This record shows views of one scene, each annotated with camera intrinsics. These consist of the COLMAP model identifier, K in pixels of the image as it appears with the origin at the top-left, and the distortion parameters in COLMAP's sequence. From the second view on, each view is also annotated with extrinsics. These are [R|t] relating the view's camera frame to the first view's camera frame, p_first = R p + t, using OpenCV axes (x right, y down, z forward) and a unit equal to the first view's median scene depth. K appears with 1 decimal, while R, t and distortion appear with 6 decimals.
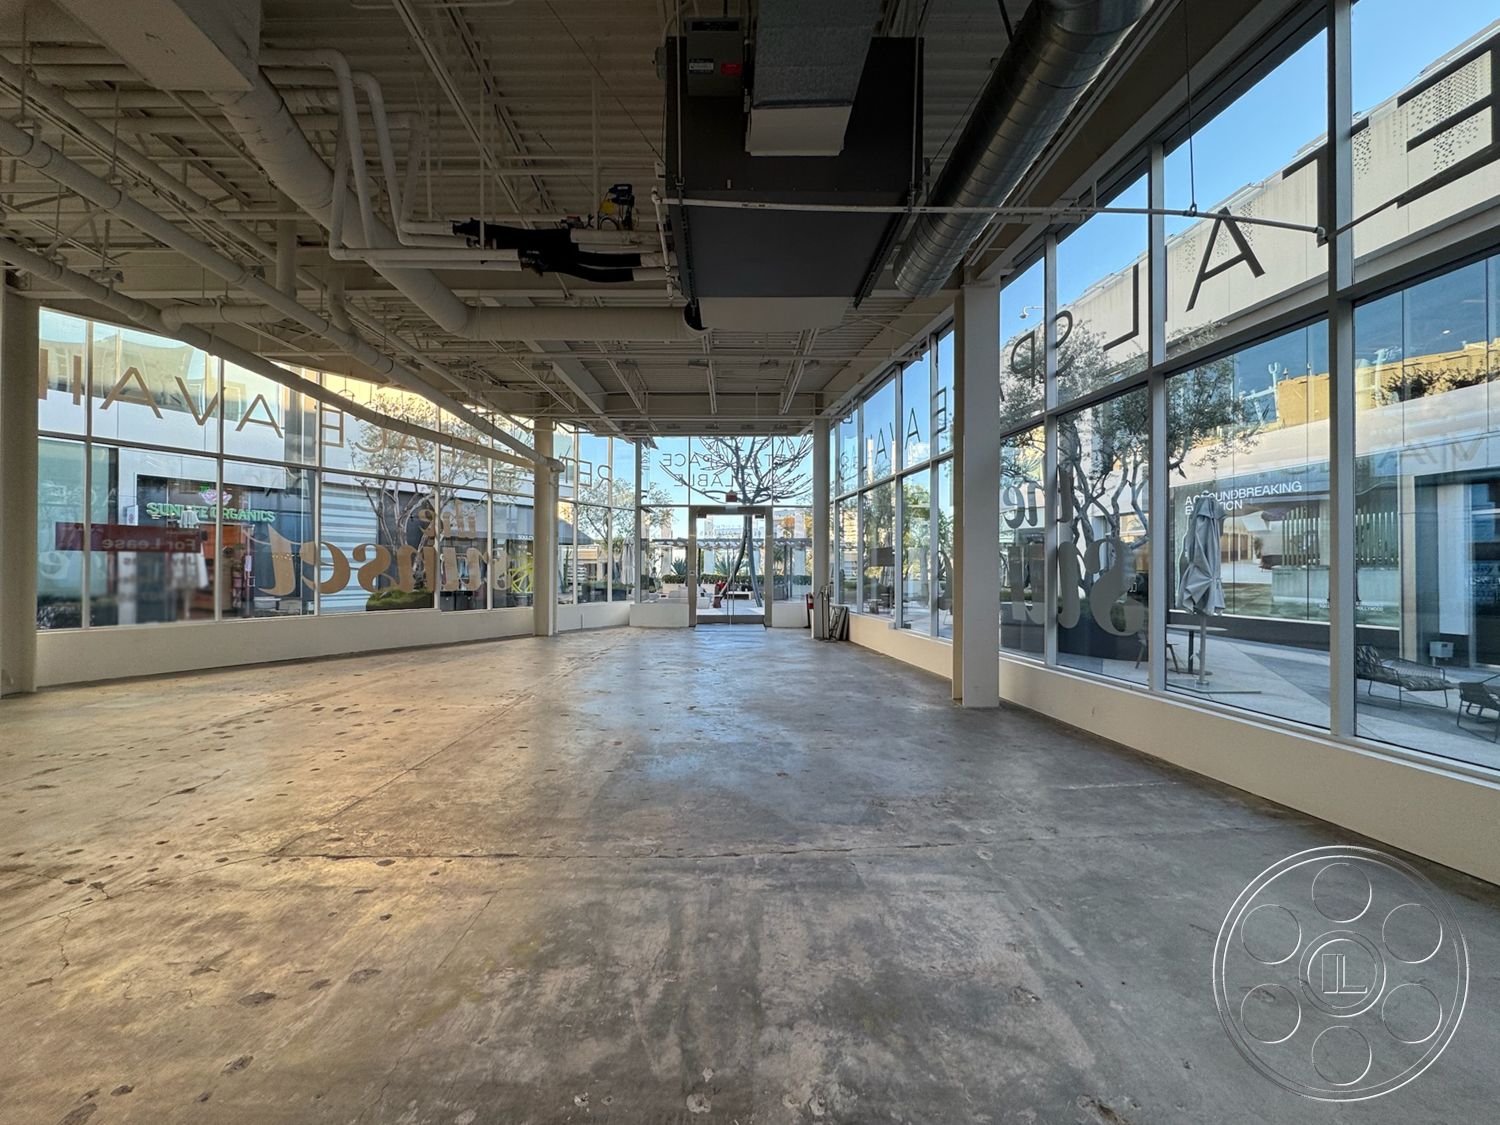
lens RADIAL K [[745.1, 0, 748.4], [0, 745.1, 558.5], [0, 0, 1]] dist [0.003220, 0.000679]
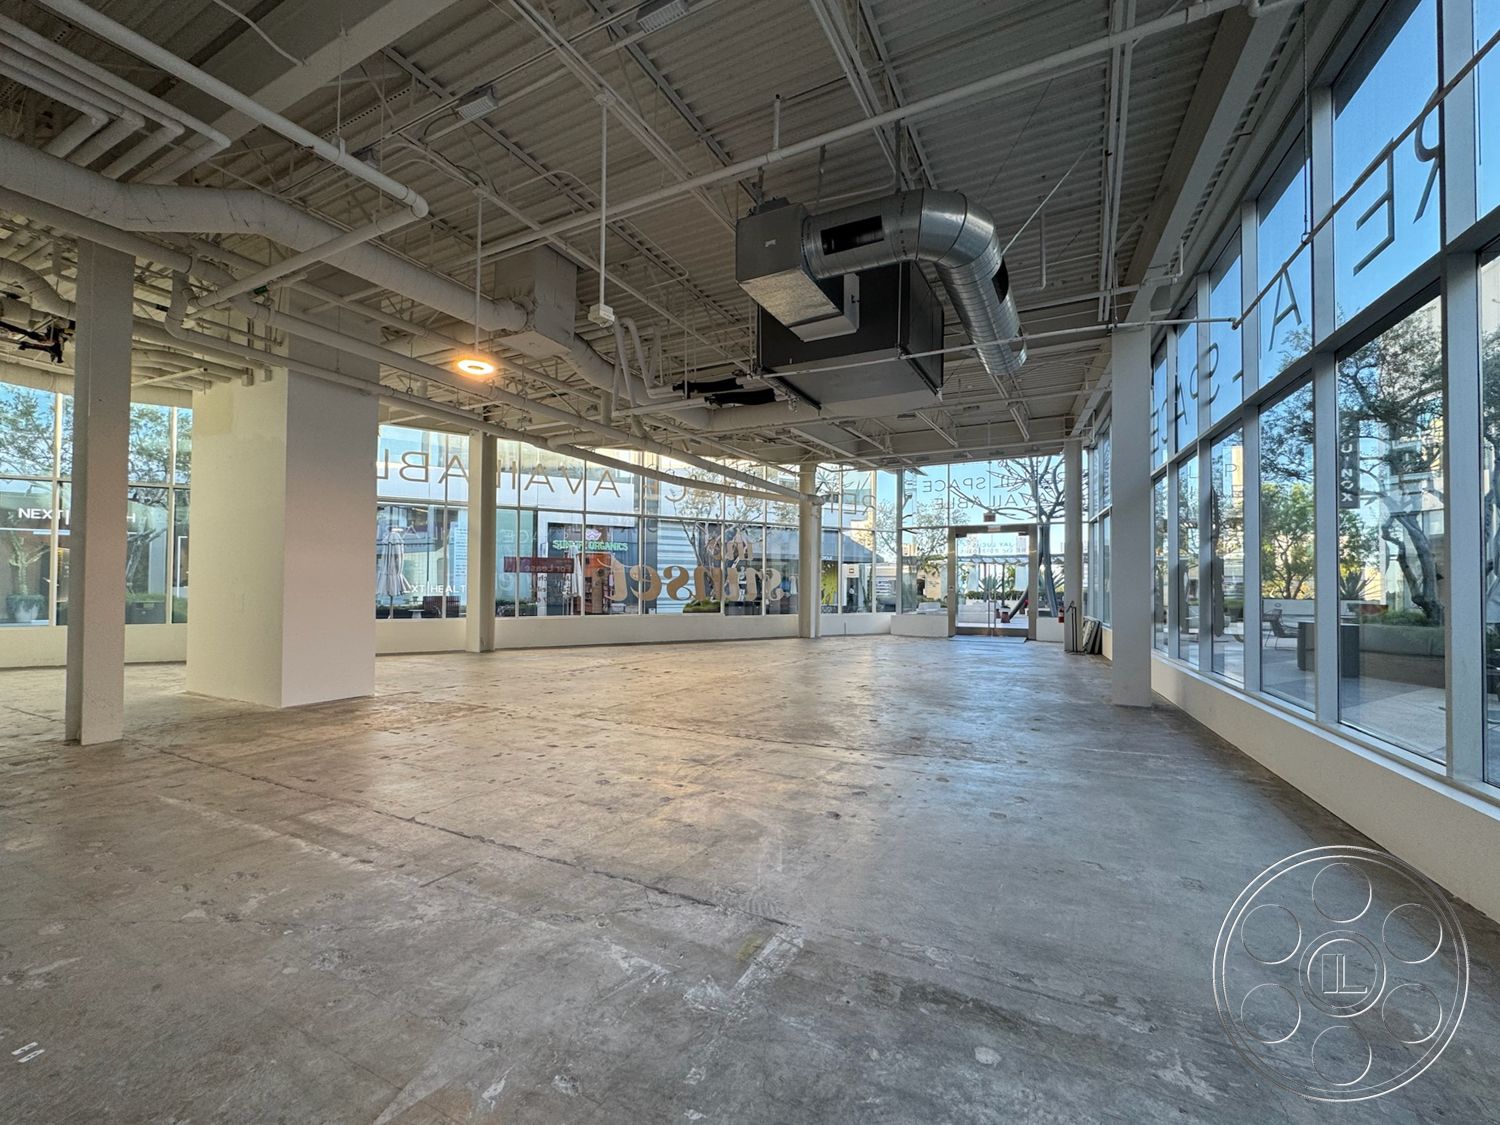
lens RADIAL K [[752.5, 0, 750.0], [0, 752.5, 562.5], [0, 0, 1]] dist [-0.002173, -0.000097]
pose [[0.903125, -0.011725, -0.429217, 0.220709], [0.004561, 0.999833, -0.017716, -0.000056], [0.429353, 0.014042, 0.903028, -0.217426]]
